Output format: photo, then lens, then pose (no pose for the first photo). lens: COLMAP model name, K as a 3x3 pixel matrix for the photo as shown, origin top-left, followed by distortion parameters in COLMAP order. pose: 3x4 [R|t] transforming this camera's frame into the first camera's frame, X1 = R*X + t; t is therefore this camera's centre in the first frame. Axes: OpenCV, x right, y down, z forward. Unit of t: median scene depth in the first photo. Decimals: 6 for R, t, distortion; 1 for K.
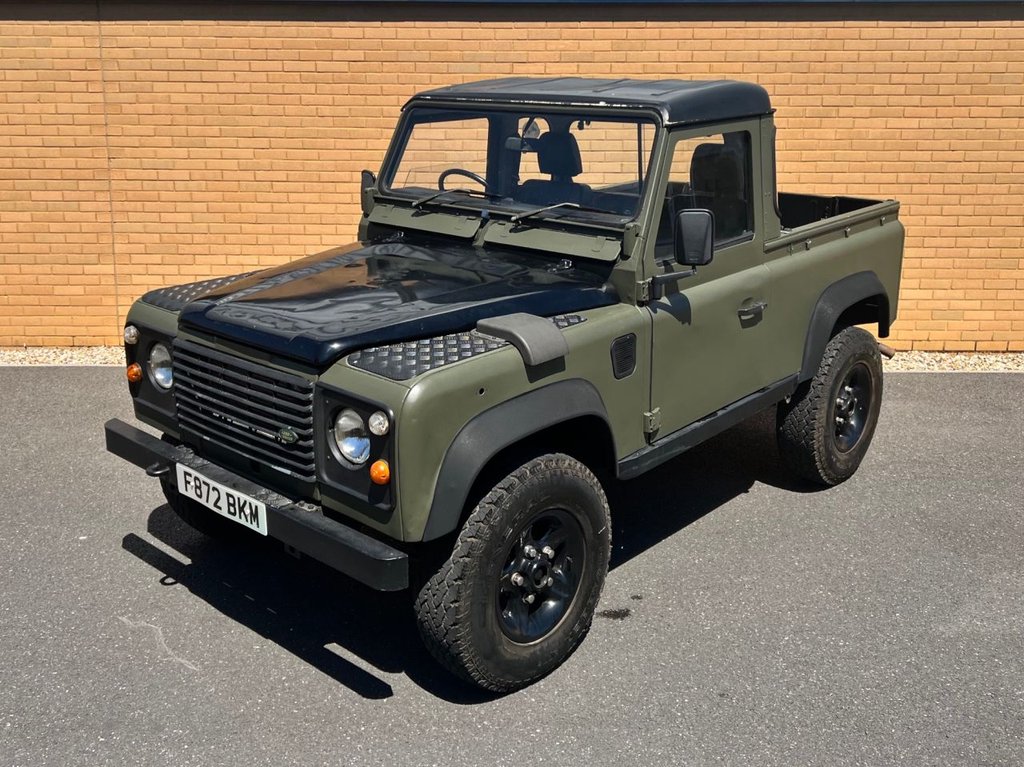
lens RADIAL K [[1022.2, 0, 469.4], [0, 1022.2, 299.7], [0, 0, 1]] dist [0.043688, -0.060067]
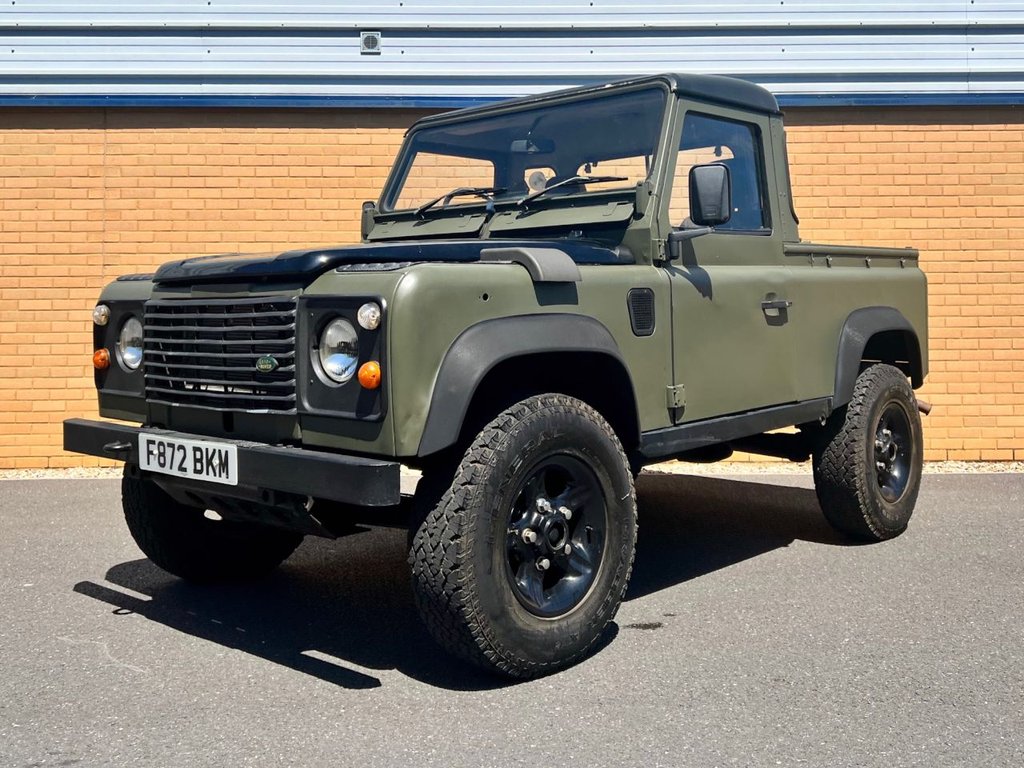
lens RADIAL K [[1030.1, 0, 506.8], [0, 1030.1, 289.8], [0, 0, 1]] dist [0.034818, -0.035001]
pose [[0.999641, -0.007223, 0.025801, 0.006418], [0.013395, 0.968728, -0.247761, 0.253079], [-0.023205, 0.248018, 0.968477, 0.101515]]
